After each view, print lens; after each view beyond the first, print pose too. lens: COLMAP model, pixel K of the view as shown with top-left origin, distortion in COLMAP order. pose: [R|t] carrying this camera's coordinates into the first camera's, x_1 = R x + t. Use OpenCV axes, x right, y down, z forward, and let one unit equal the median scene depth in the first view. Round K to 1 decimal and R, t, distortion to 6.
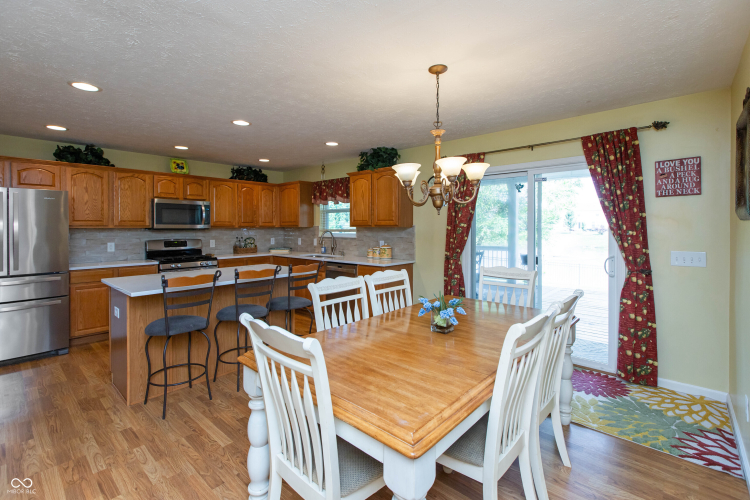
lens RADIAL K [[339.8, 0, 373.5], [0, 339.8, 229.0], [0, 0, 1]] dist [-0.001638, -0.000825]
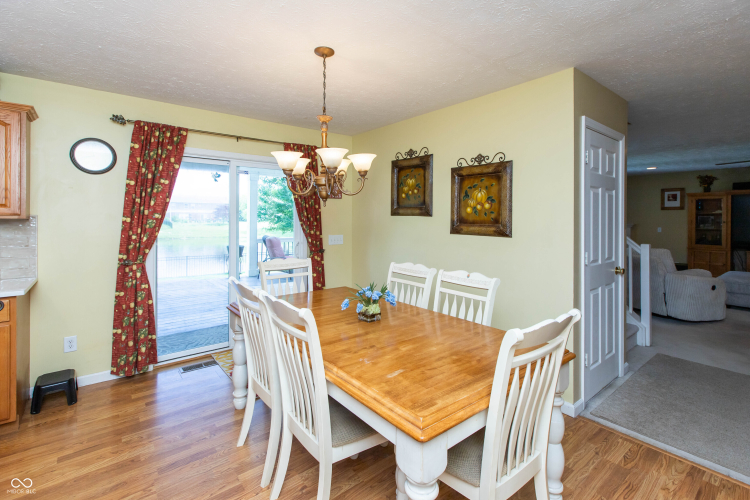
lens RADIAL K [[339.8, 0, 380.3], [0, 339.8, 218.0], [0, 0, 1]] dist [-0.001638, -0.000825]
pose [[0.161416, 0.003448, 0.986880, -0.341069], [0.002344, 0.999990, -0.003877, -0.002797], [-0.986884, 0.002939, 0.161407, 0.333750]]
